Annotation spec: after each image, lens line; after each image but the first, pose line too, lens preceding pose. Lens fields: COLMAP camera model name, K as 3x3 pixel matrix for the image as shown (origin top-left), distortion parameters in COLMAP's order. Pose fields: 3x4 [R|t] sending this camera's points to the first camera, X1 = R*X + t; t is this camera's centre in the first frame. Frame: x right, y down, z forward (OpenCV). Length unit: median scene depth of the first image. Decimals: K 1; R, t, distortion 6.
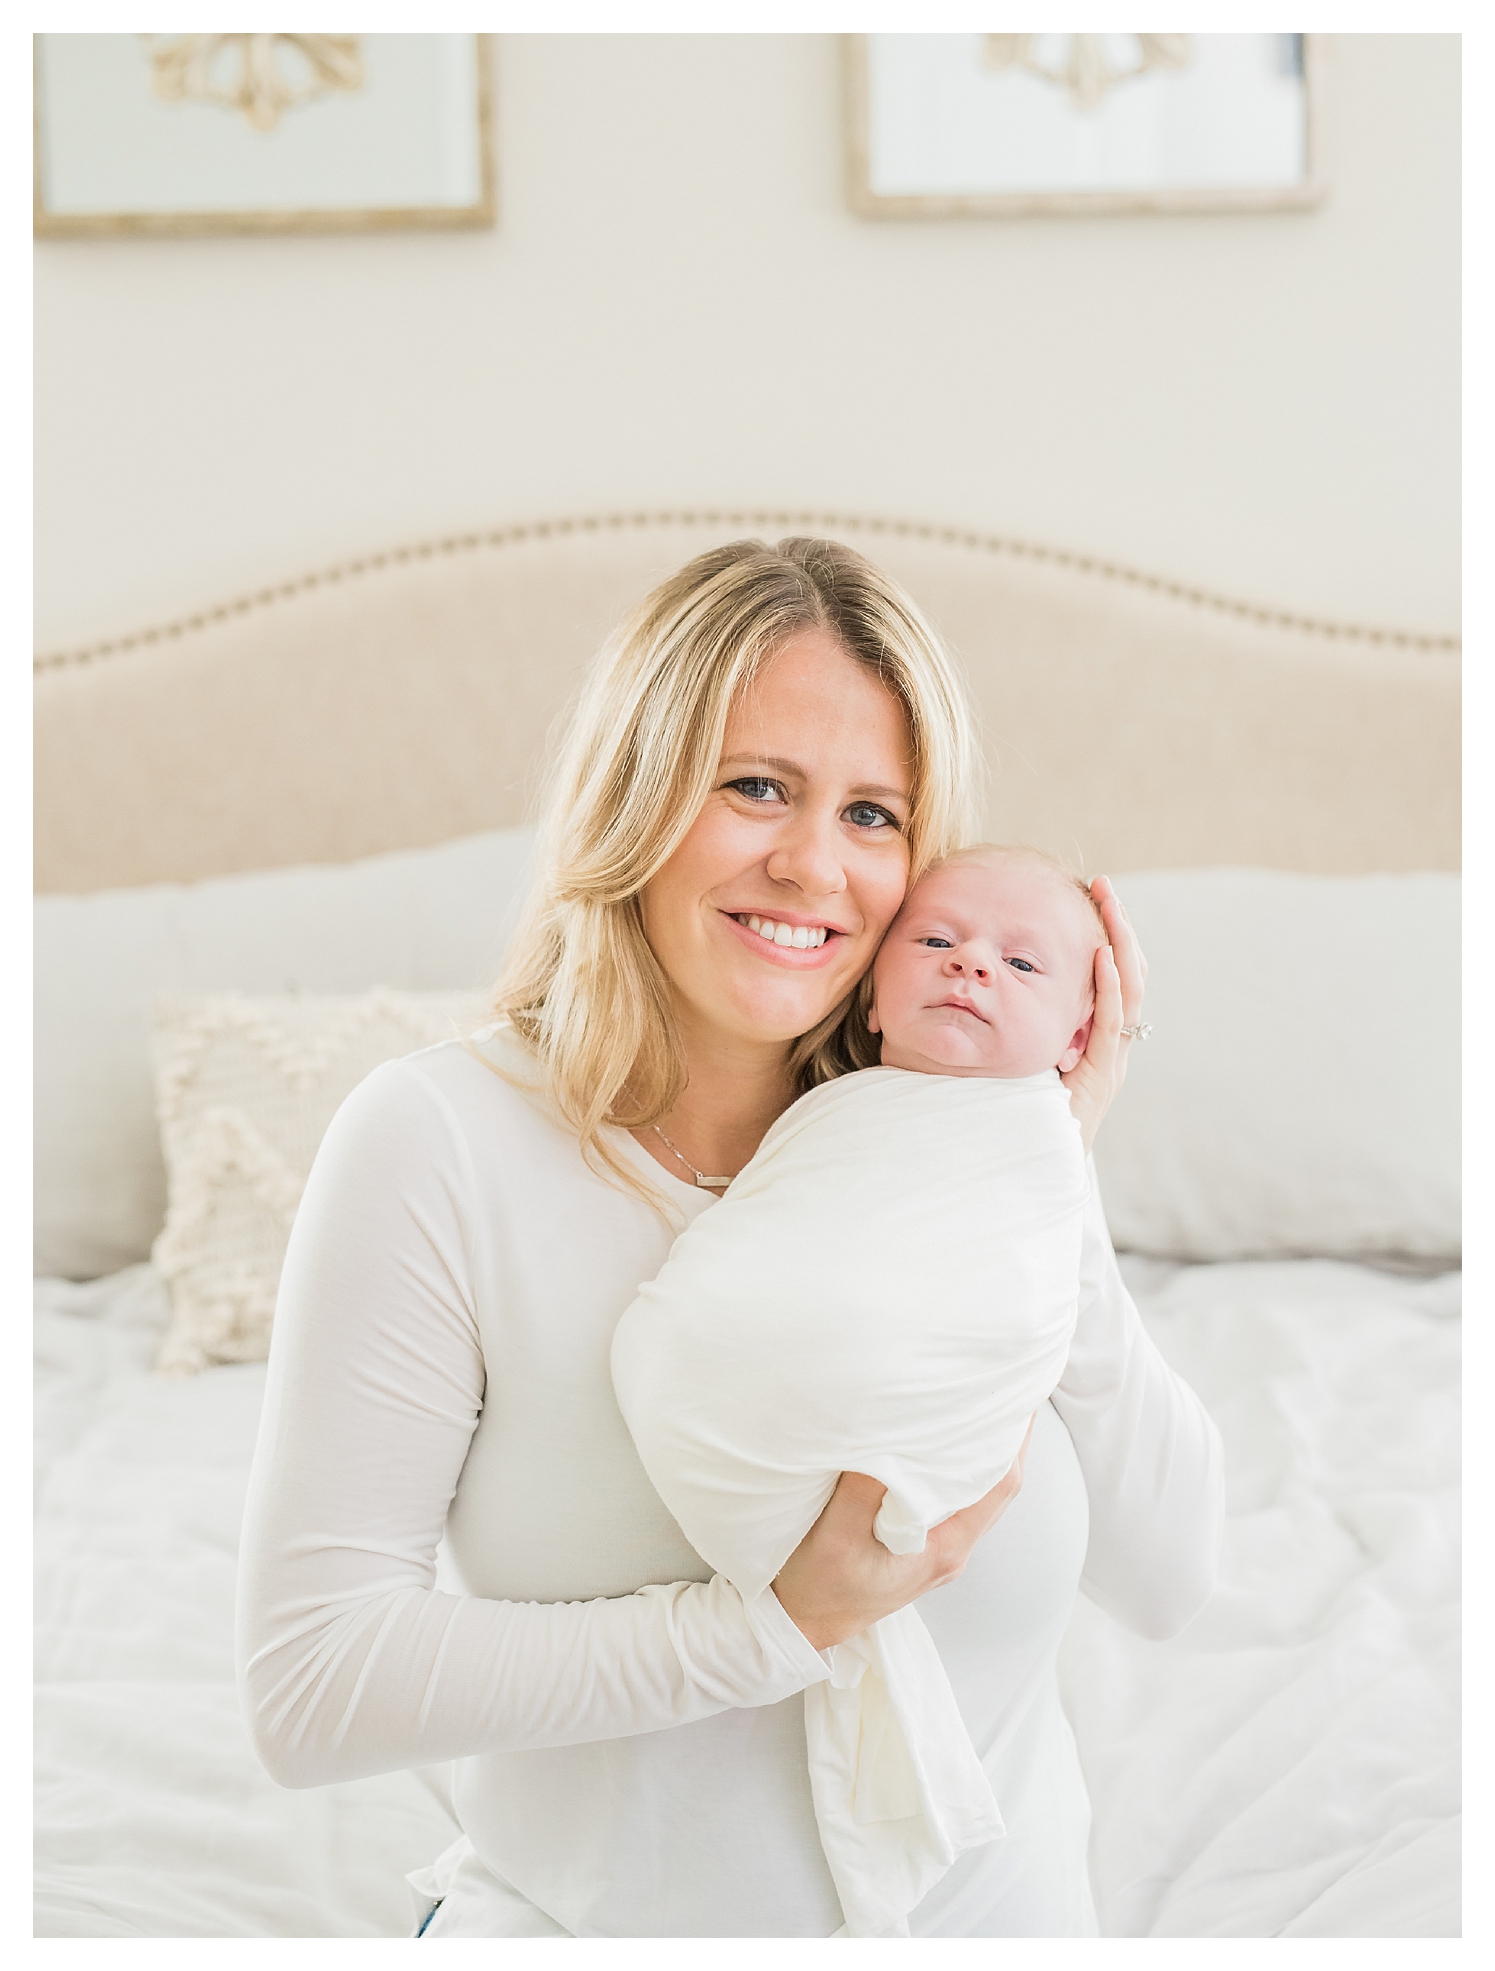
lens RADIAL K [[3915.6, 0, 727.2], [0, 3915.6, 989.0], [0, 0, 1]] dist [0.069383, 0.000000]
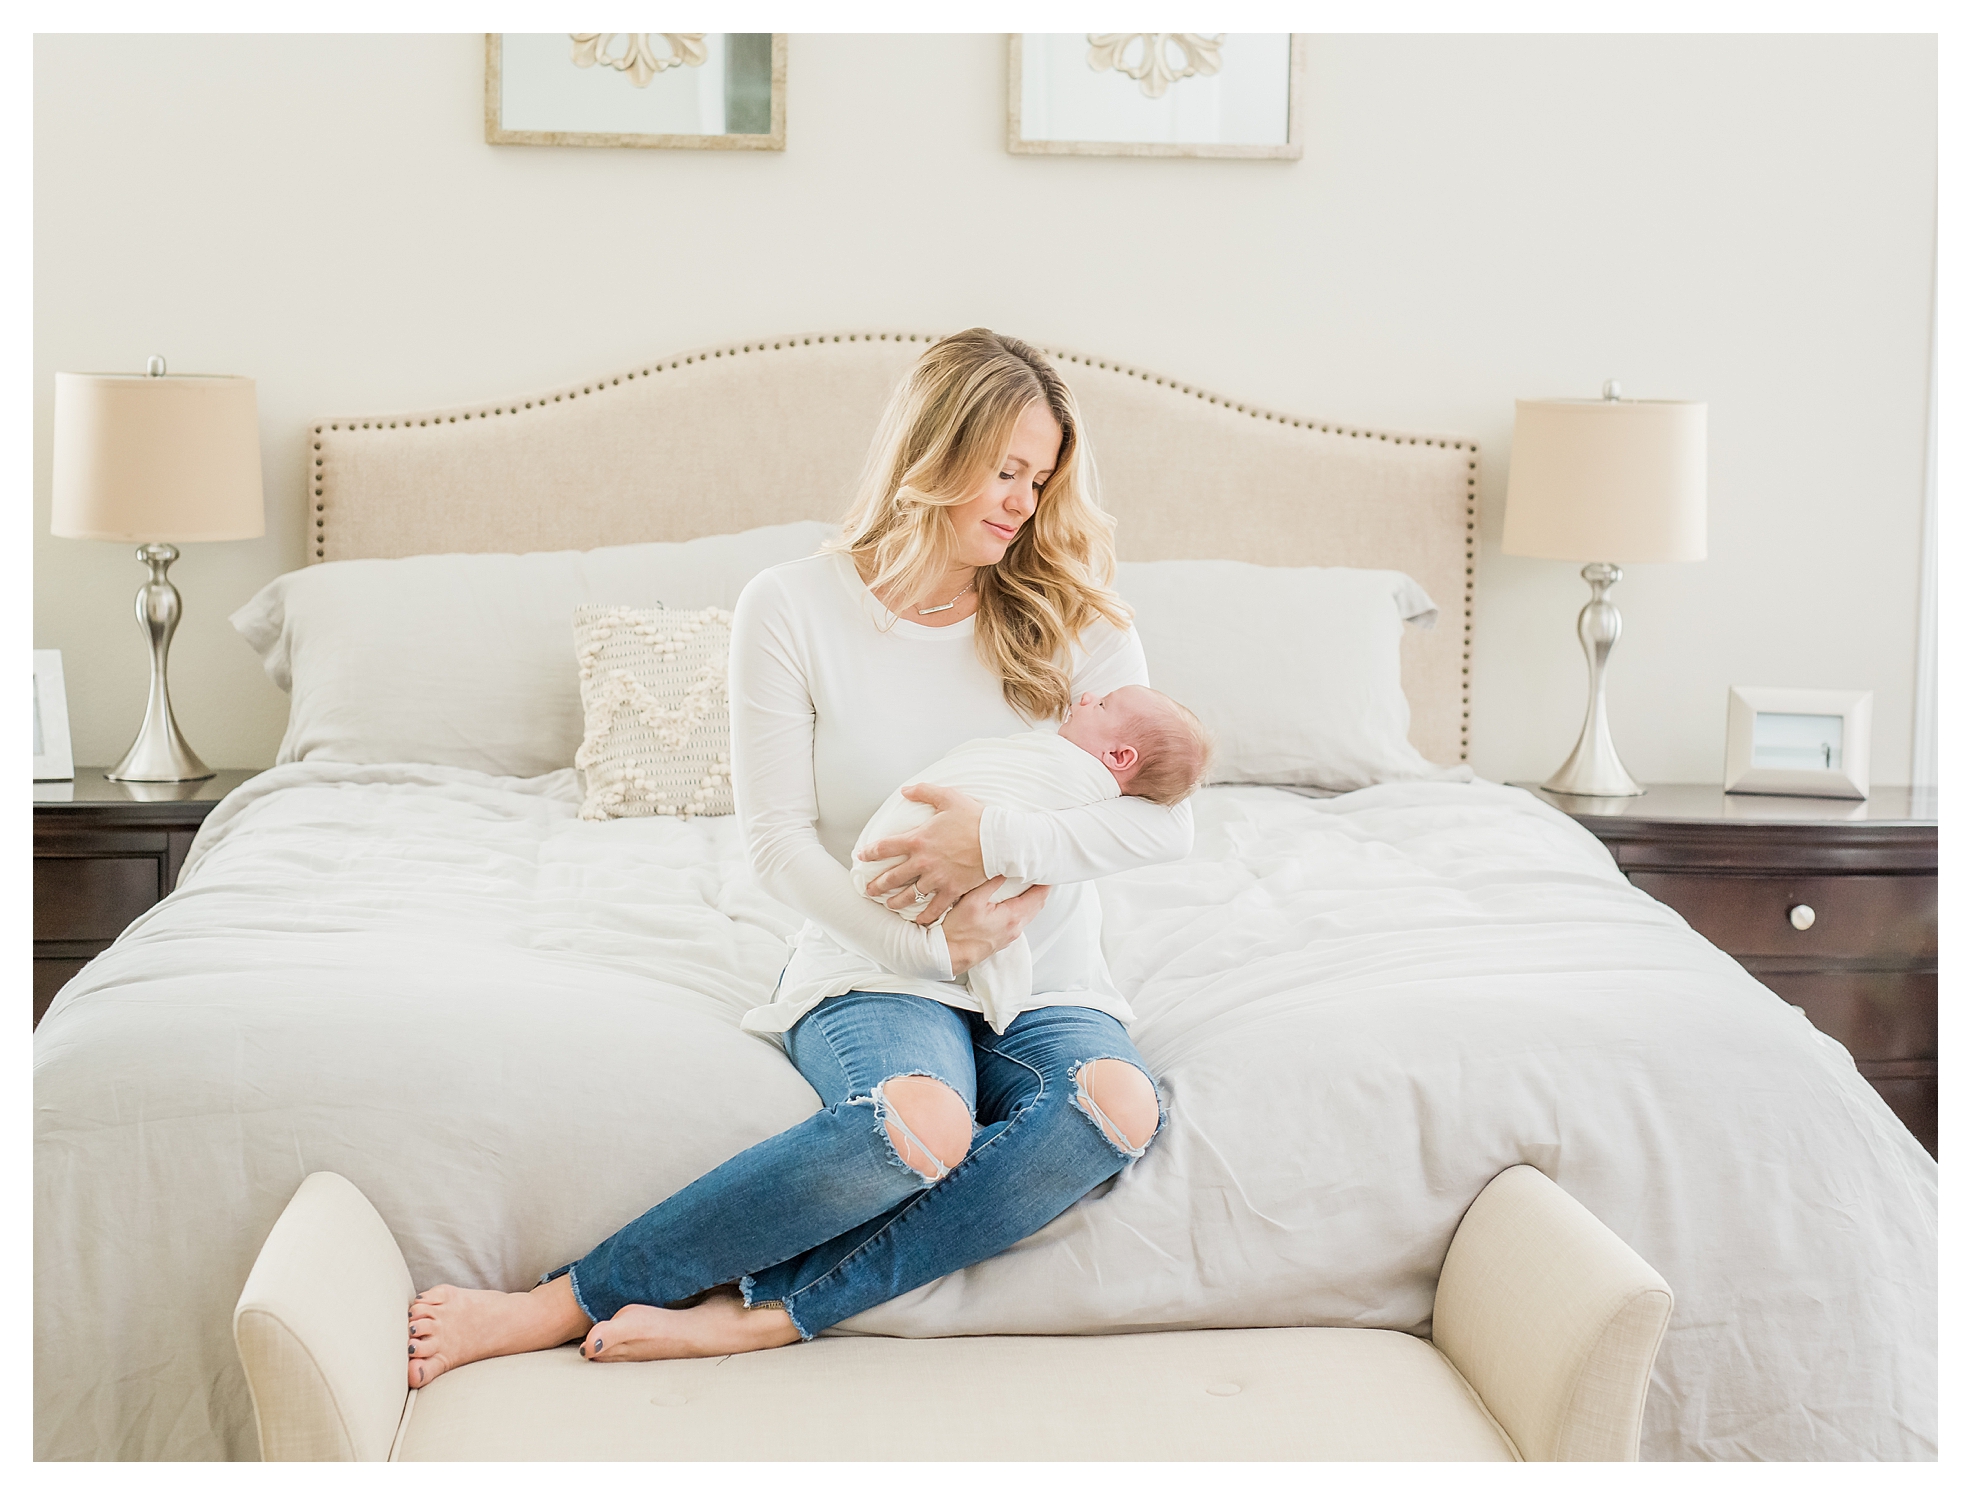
lens RADIAL K [[3915.6, 0, 980.1], [0, 3915.6, 777.5], [0, 0, 1]] dist [0.069383, 0.000000]
pose [[0.998609, 0.034694, 0.039699, -0.035531], [-0.033818, 0.999174, -0.022544, 0.099624], [-0.040448, 0.021170, 0.998957, -0.628462]]
